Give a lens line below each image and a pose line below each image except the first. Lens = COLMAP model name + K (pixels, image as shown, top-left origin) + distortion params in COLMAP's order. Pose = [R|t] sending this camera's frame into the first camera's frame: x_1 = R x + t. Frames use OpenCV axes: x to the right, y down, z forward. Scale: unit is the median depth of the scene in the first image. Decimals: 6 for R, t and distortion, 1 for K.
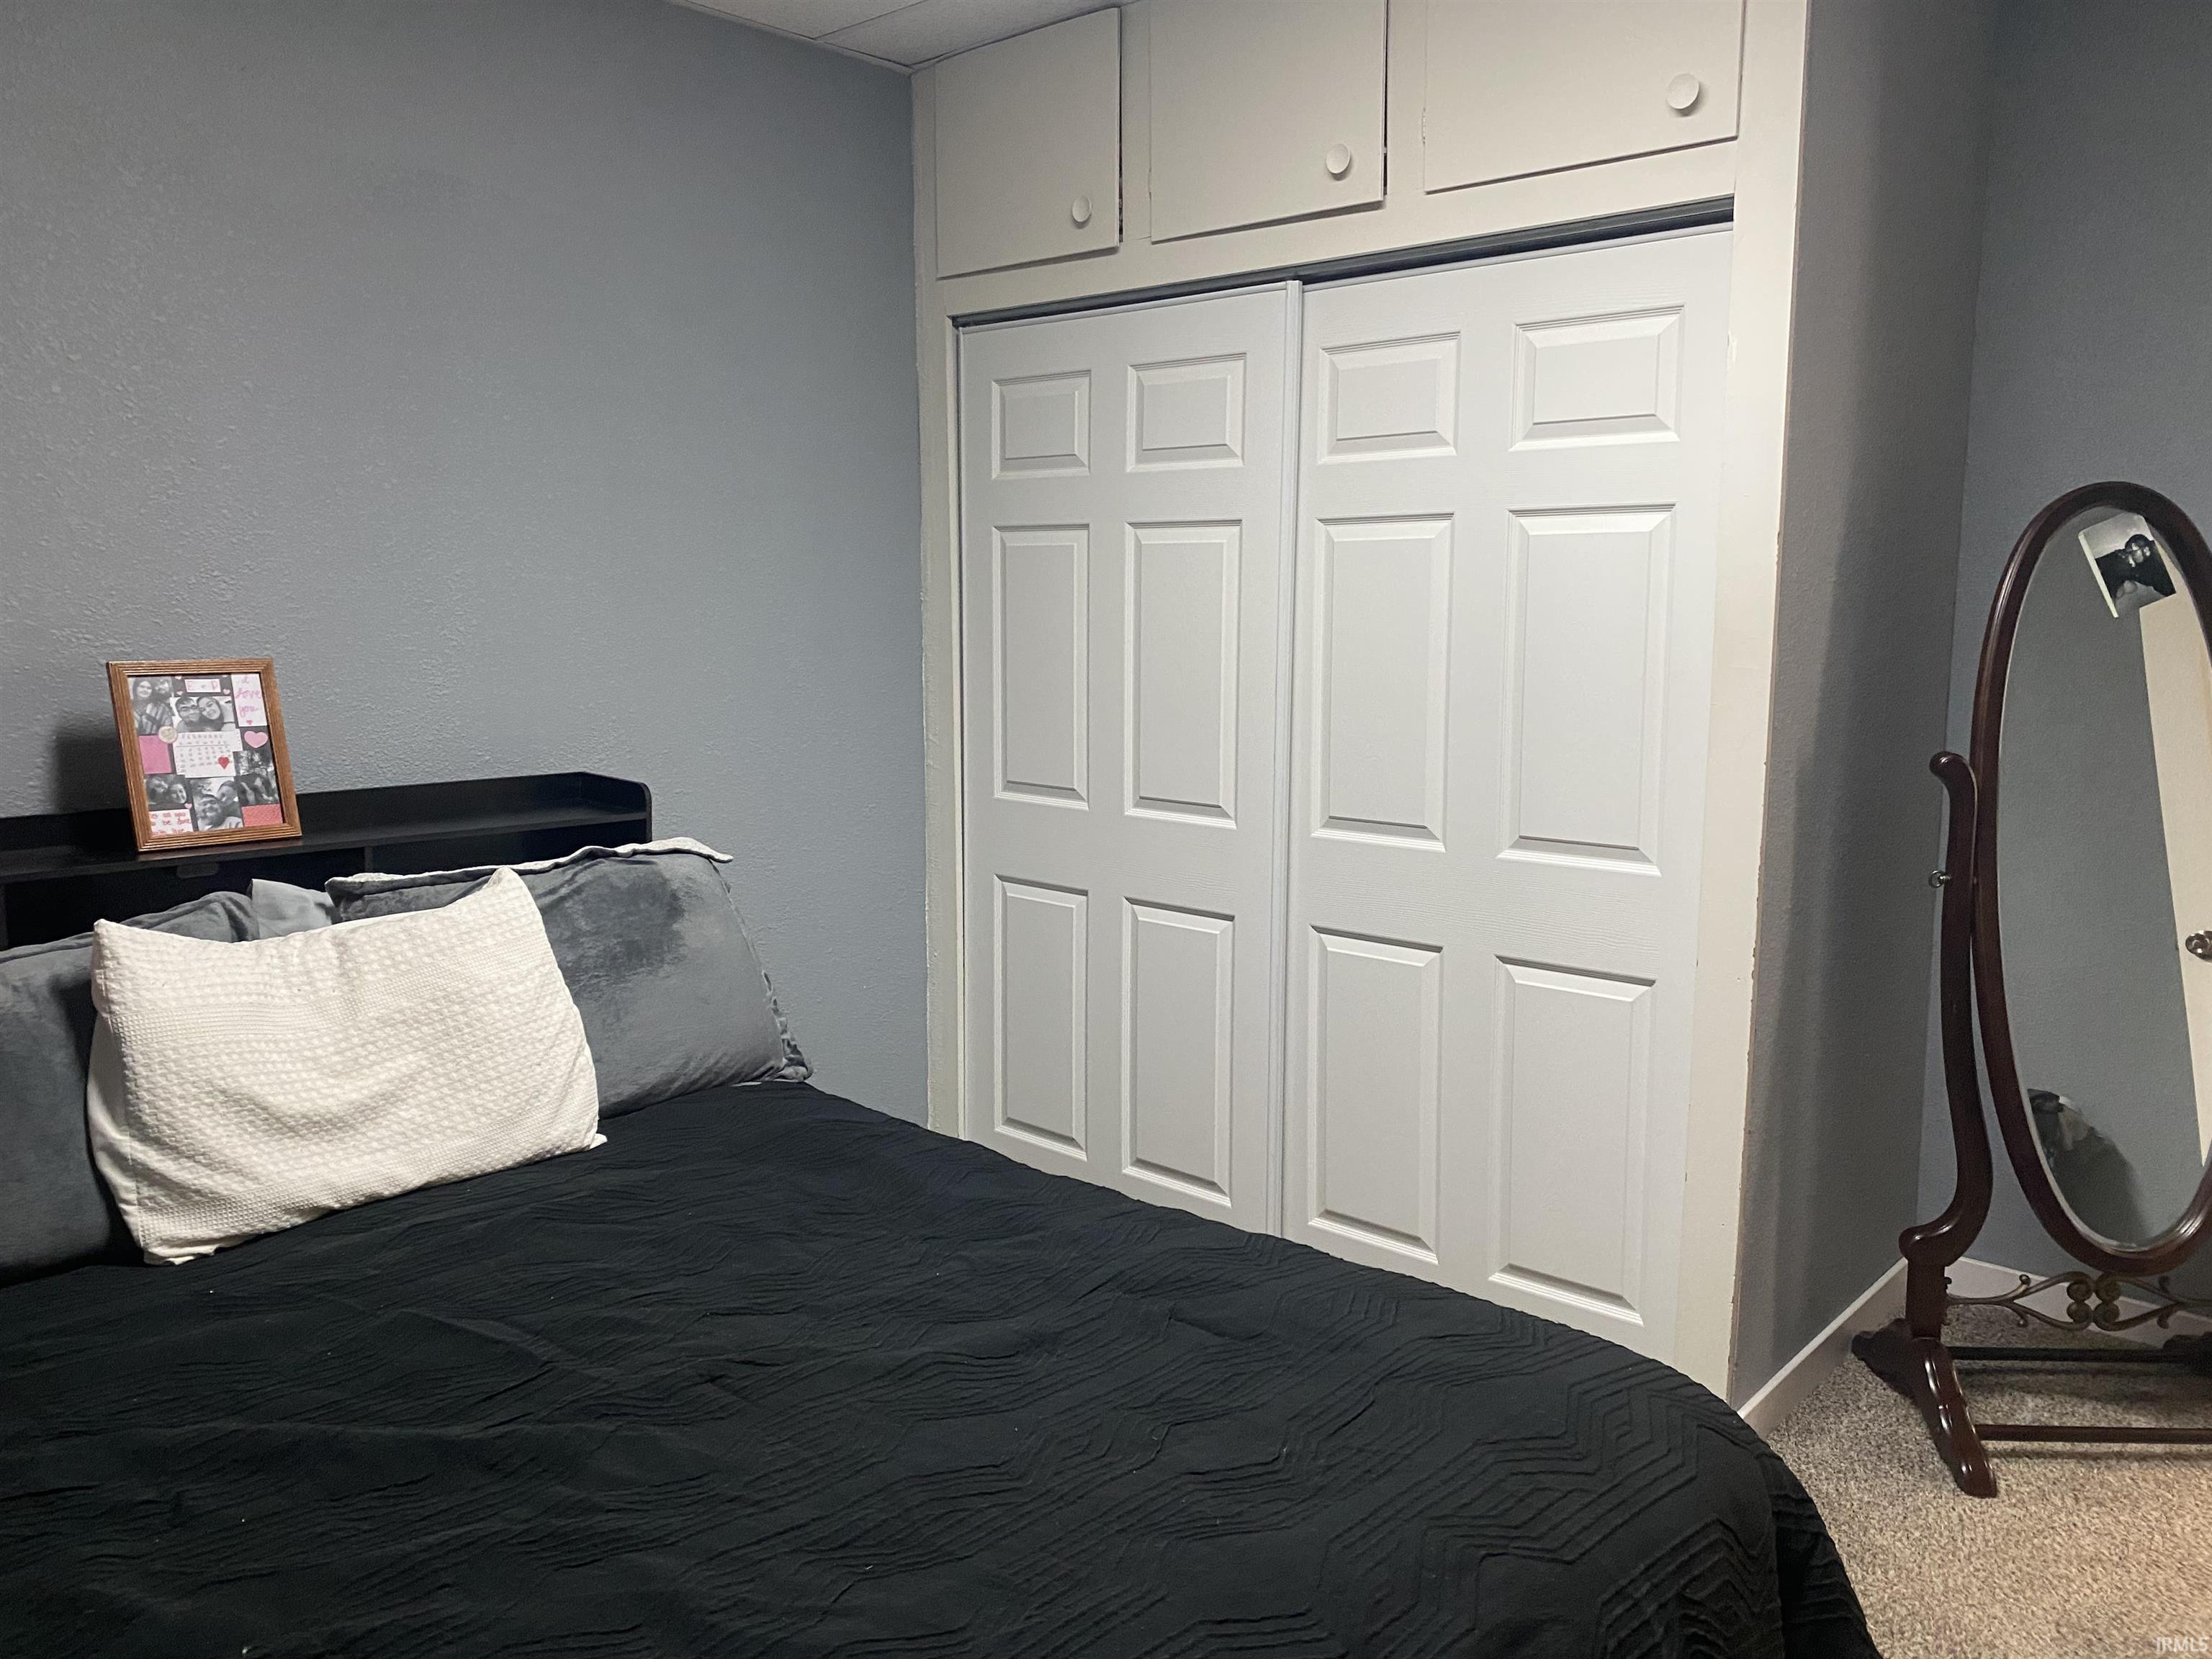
lens RADIAL K [[1694.9, 0, 1111.9], [0, 1694.9, 805.1], [0, 0, 1]] dist [0.011126, -0.001774]
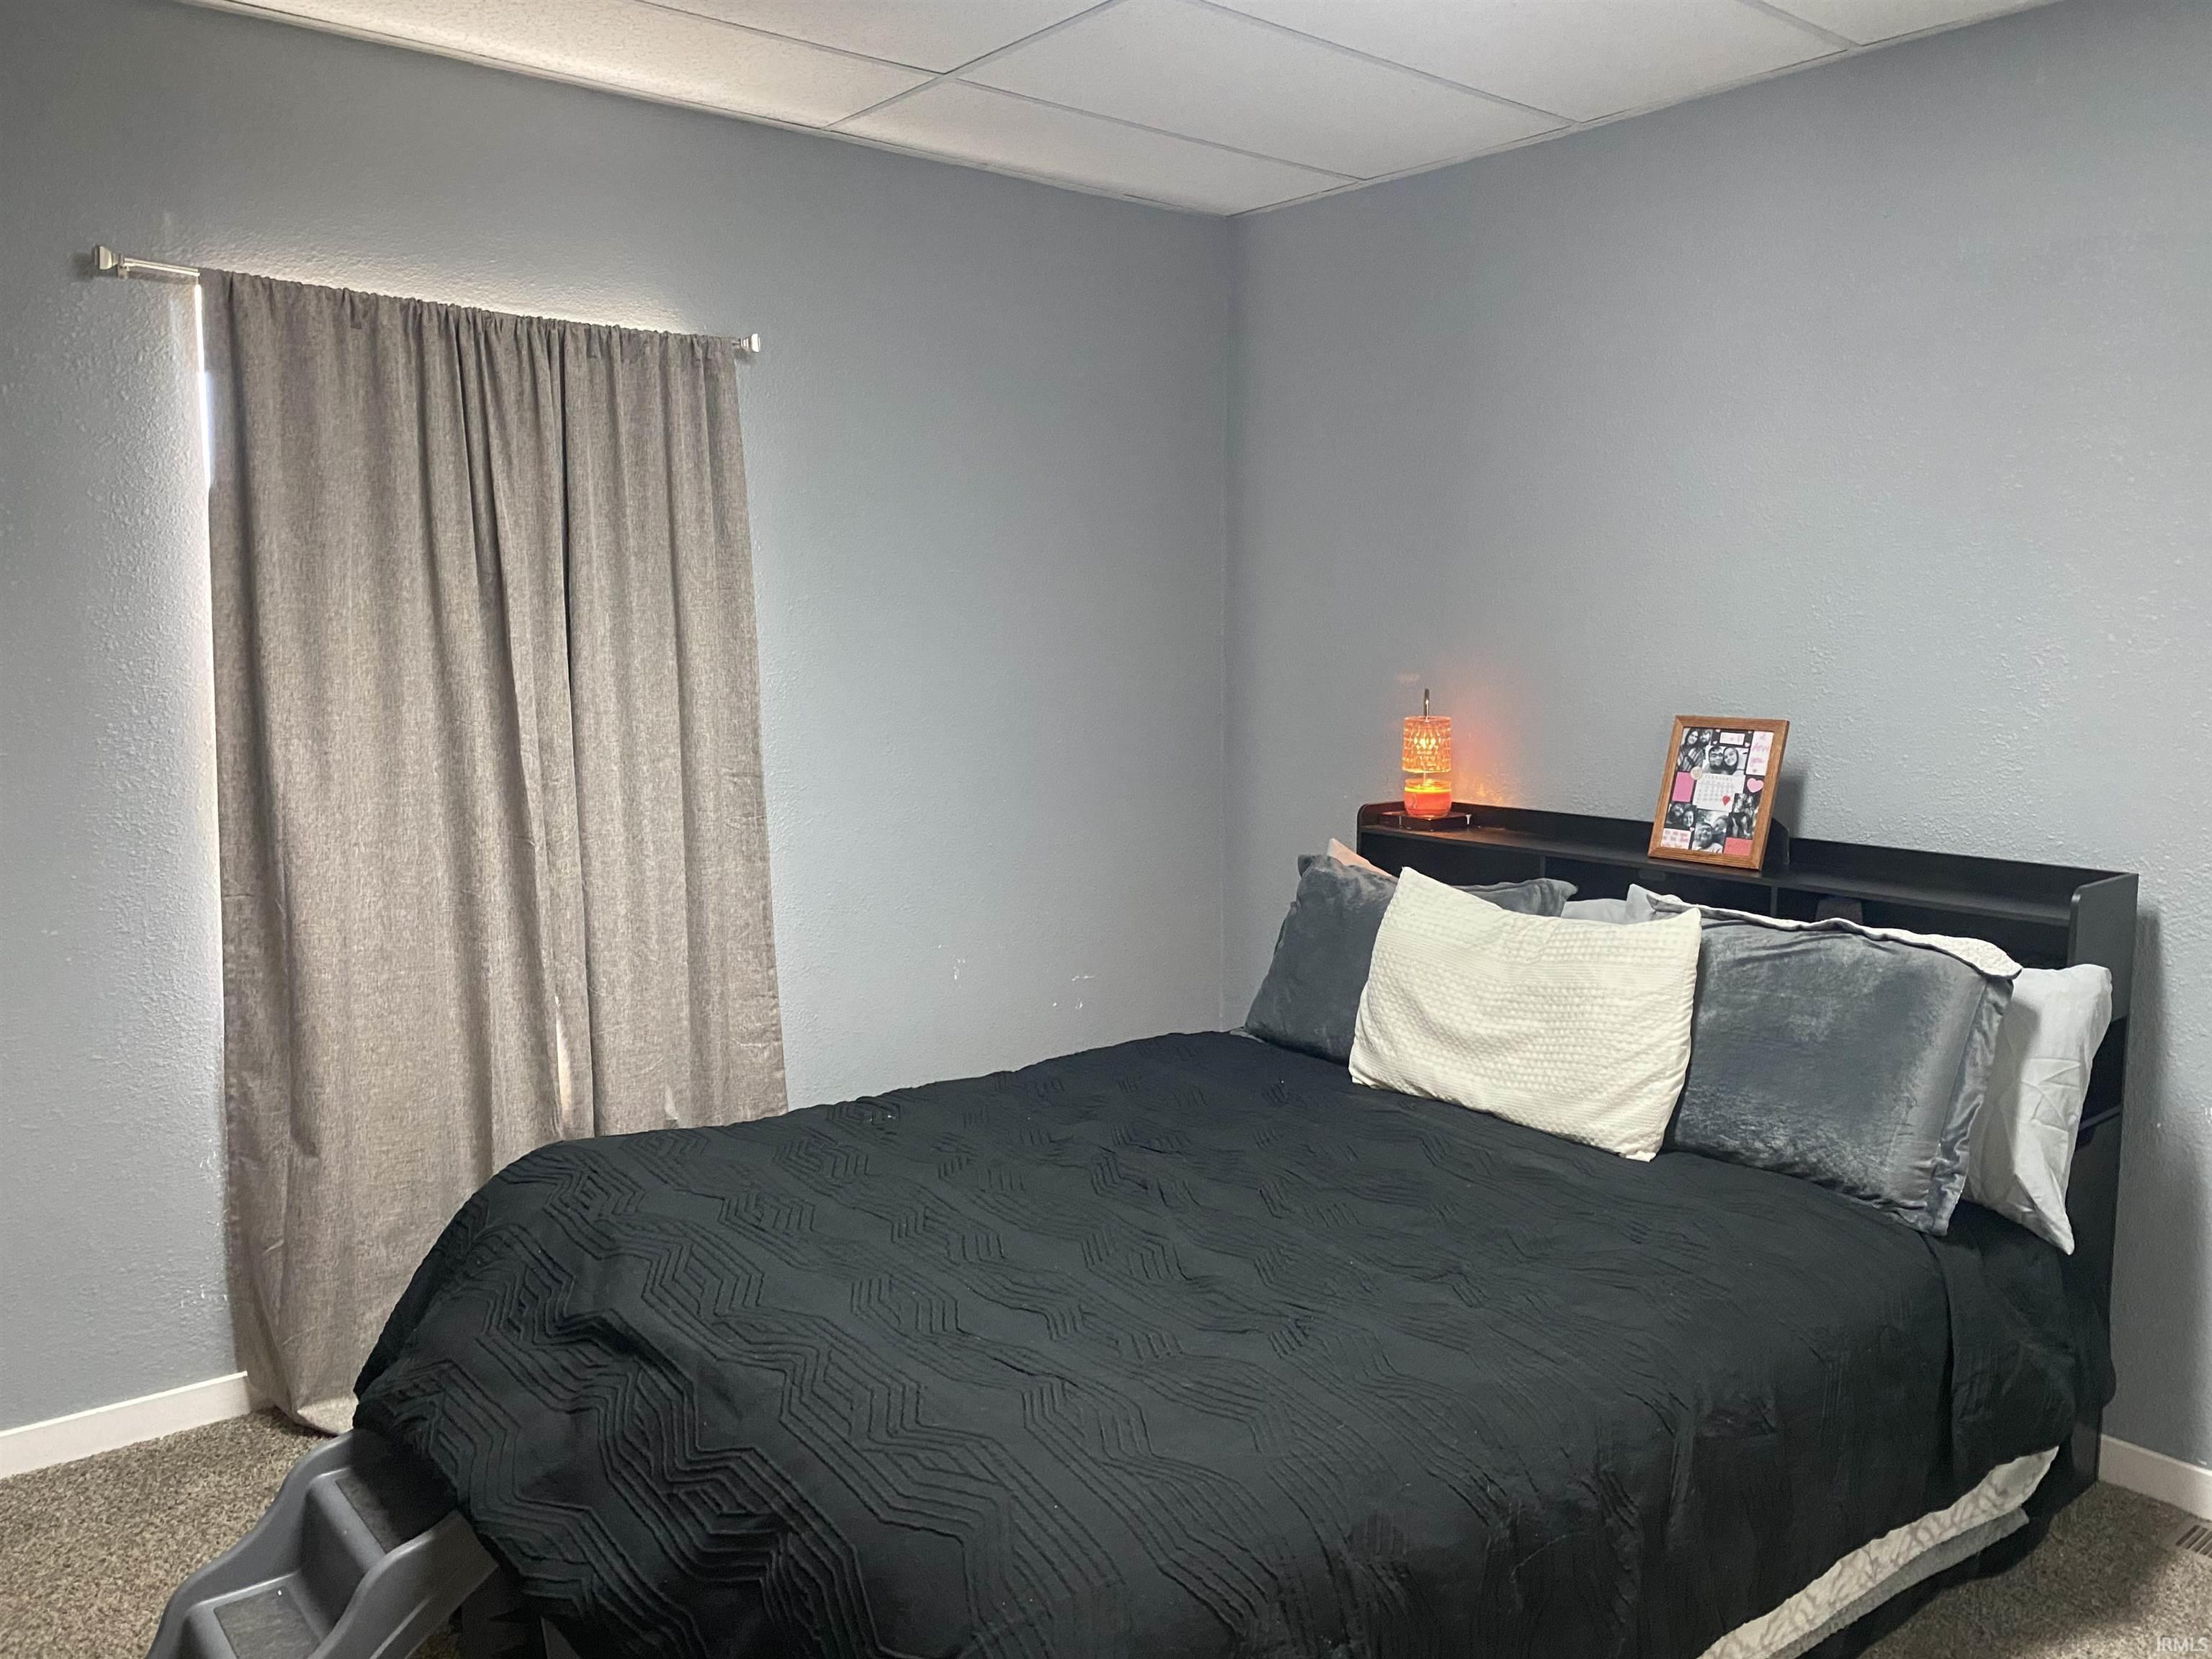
lens RADIAL K [[1694.9, 0, 1111.9], [0, 1694.9, 805.1], [0, 0, 1]] dist [0.011126, -0.001774]
pose [[-0.171945, 0.088171, -0.981153, 0.780420], [-0.134007, 0.984635, 0.111968, -0.101024], [0.975949, 0.150734, -0.157488, 0.759135]]
